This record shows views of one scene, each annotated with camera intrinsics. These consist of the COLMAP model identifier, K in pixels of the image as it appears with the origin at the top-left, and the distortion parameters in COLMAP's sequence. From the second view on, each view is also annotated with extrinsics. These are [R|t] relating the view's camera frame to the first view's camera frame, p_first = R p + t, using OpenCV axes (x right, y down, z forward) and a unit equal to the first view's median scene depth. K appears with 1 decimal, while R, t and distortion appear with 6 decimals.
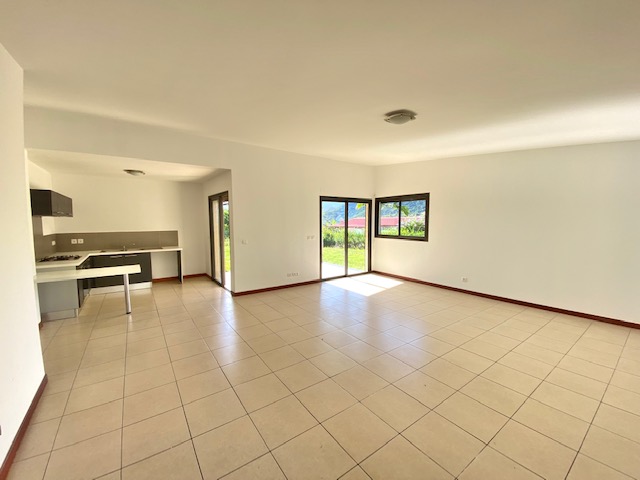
lens RADIAL K [[257.2, 0, 316.9], [0, 257.2, 240.5], [0, 0, 1]] dist [0.001762, -0.014295]
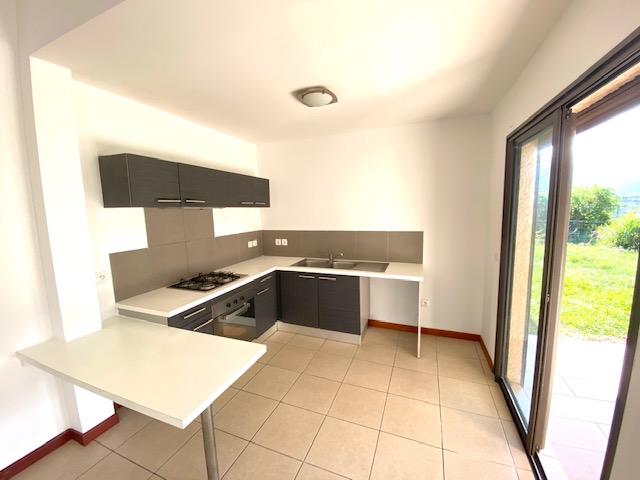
lens RADIAL K [[257.2, 0, 316.9], [0, 257.2, 240.5], [0, 0, 1]] dist [0.001762, -0.014295]
pose [[0.545549, 0.088053, -0.833440, -0.254479], [-0.047911, 0.996116, 0.073878, -0.047834], [0.836708, -0.000373, 0.547649, 0.579332]]
